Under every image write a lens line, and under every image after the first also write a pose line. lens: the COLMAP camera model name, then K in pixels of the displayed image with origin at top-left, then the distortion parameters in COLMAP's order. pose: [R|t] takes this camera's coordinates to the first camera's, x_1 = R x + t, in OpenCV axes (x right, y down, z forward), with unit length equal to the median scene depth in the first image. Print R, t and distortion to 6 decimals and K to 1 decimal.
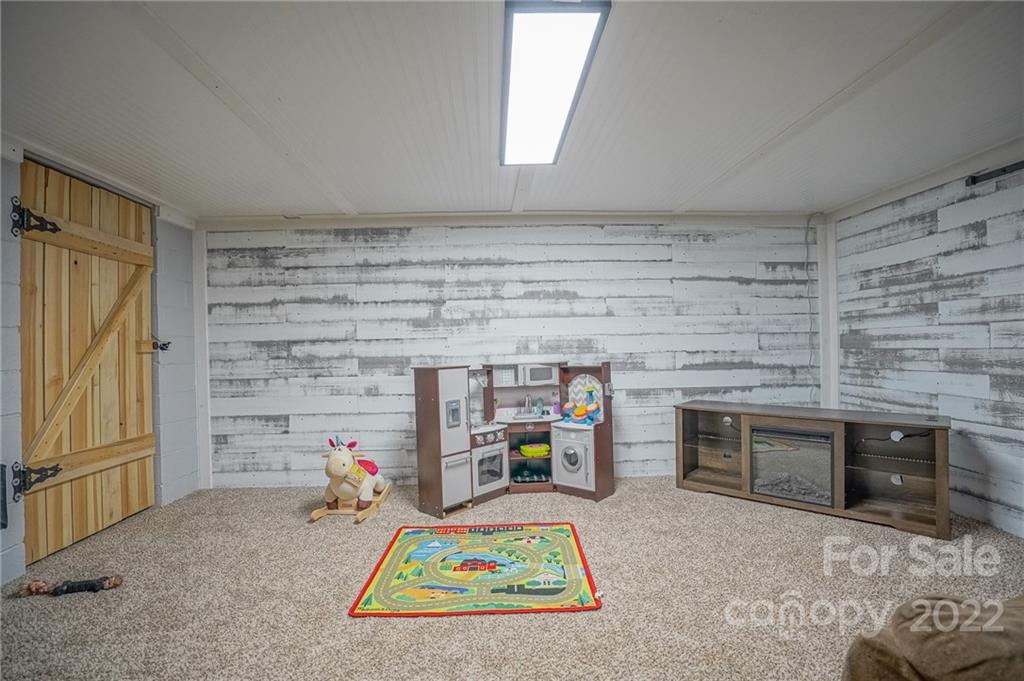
lens RADIAL K [[473.1, 0, 515.0], [0, 473.1, 340.9], [0, 0, 1]] dist [-0.046873, 0.014586]
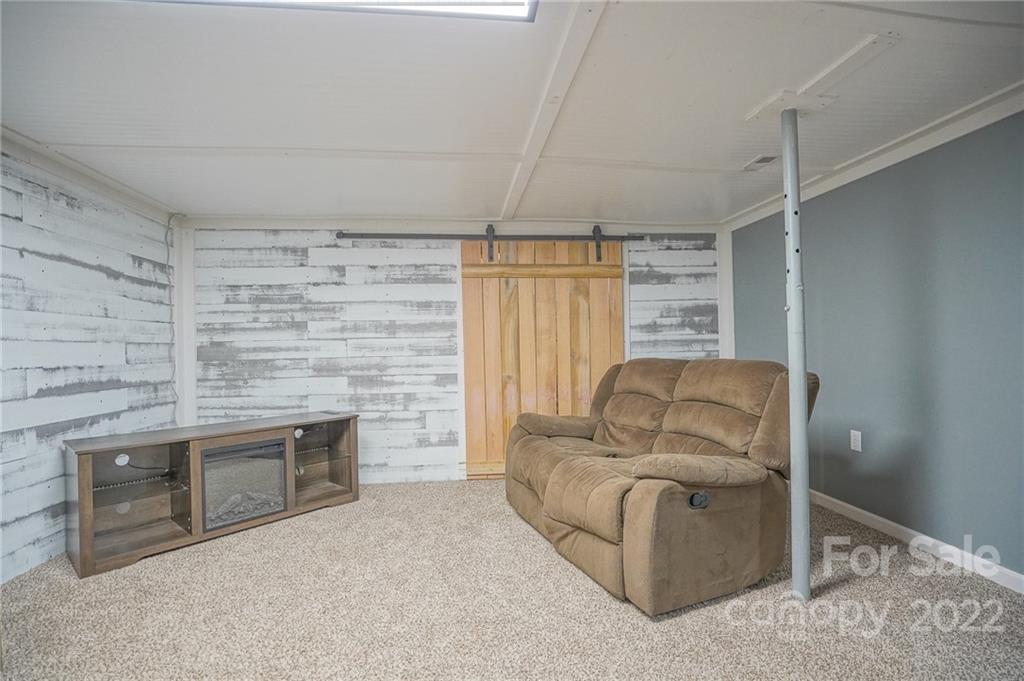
lens RADIAL K [[473.1, 0, 513.3], [0, 473.1, 341.6], [0, 0, 1]] dist [-0.046873, 0.014586]
pose [[-0.063575, 0.031263, 0.997487, -0.324763], [0.009688, 0.999481, -0.030708, 0.012939], [-0.997930, 0.007712, -0.063845, 0.438319]]
